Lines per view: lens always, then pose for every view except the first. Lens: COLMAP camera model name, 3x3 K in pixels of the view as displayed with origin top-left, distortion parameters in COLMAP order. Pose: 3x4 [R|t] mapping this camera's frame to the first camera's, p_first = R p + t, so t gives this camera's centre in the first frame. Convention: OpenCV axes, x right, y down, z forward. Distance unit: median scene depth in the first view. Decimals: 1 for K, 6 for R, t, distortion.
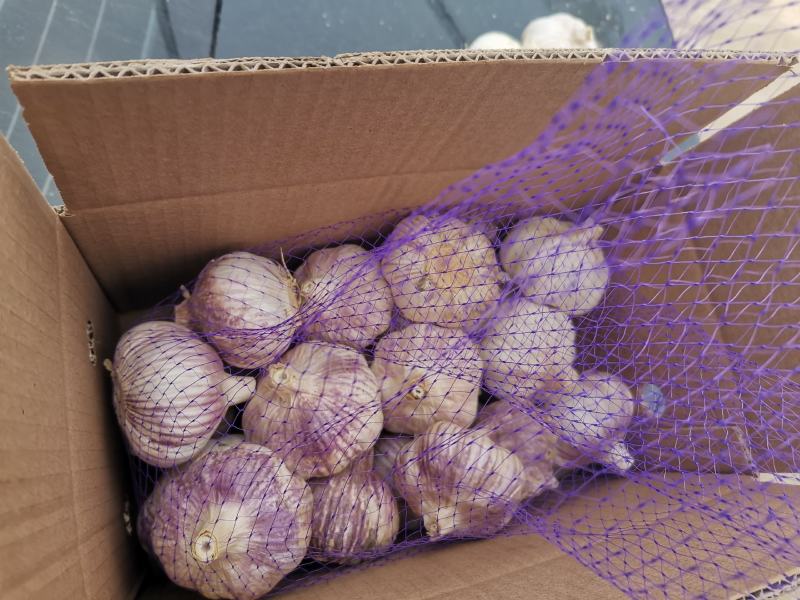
lens RADIAL K [[606.9, 0, 422.2], [0, 606.9, 299.4], [0, 0, 1]] dist [0.072661, -0.115262]
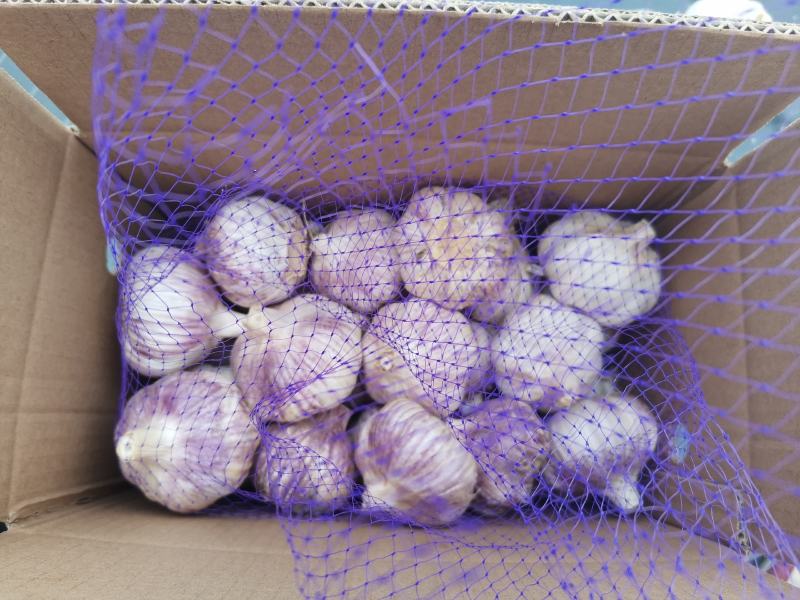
lens RADIAL K [[612.6, 0, 400.0], [0, 612.6, 300.0], [0, 0, 1]] dist [0.003305, -0.010497]
pose [[0.933178, 0.188321, -0.306126, 0.310578], [-0.181962, 0.982061, 0.049456, -0.000495], [0.309948, 0.009552, 0.950705, 0.078327]]
